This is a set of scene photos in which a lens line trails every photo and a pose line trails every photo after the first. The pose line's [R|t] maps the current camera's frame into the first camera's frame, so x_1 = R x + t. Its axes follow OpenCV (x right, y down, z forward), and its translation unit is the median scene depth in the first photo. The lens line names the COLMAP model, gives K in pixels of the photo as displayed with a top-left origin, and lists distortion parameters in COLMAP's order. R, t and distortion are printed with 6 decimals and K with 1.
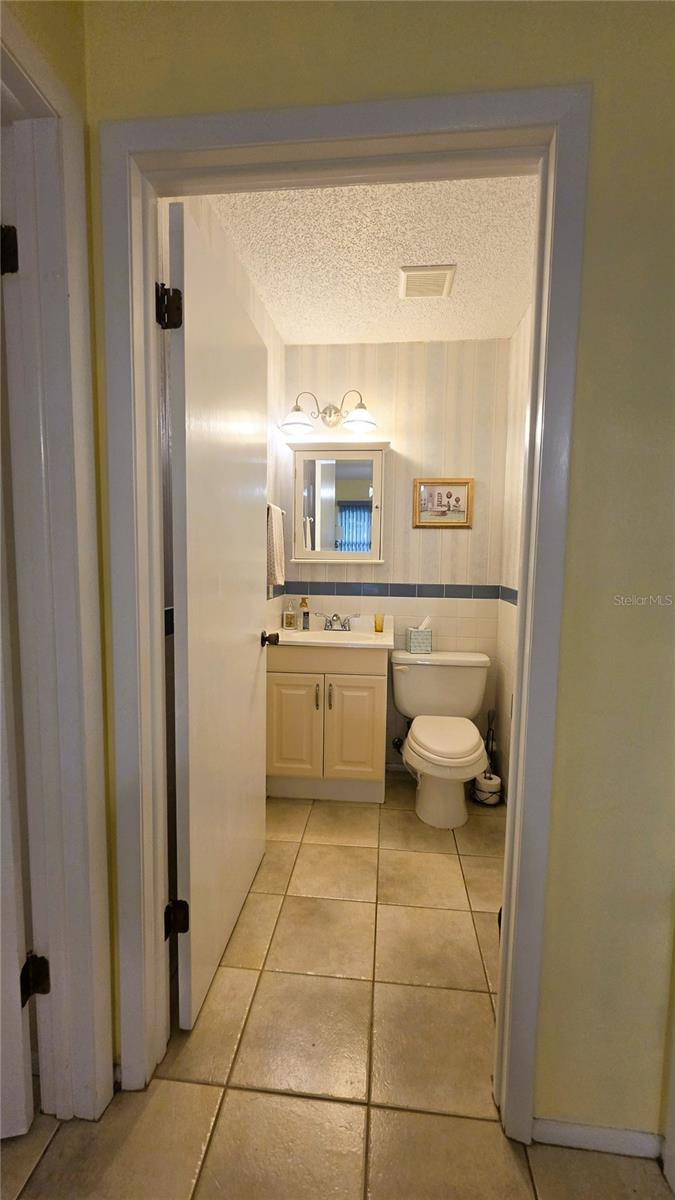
lens RADIAL K [[487.0, 0, 341.7], [0, 487.0, 601.6], [0, 0, 1]] dist [0.003480, 0.000202]
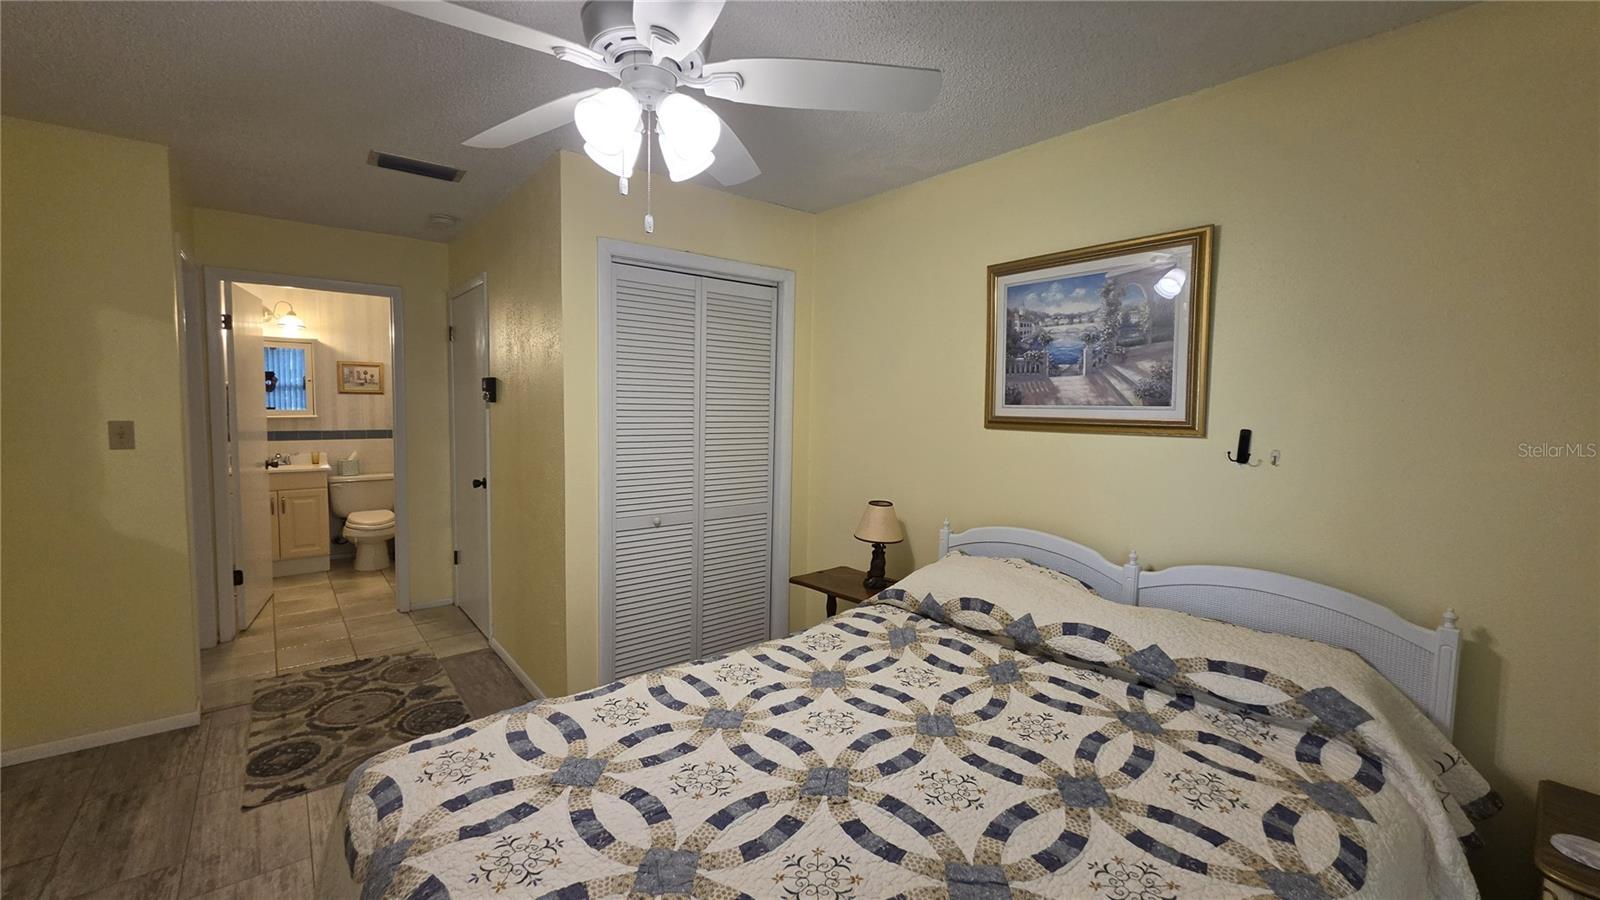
lens RADIAL K [[649.4, 0, 810.9], [0, 649.4, 447.4], [0, 0, 1]] dist [0.003480, 0.000202]
pose [[0.690561, -0.050724, 0.721493, -0.314038], [0.046769, 0.998582, 0.025441, 0.033089], [-0.721761, 0.016175, 0.691954, -1.488475]]
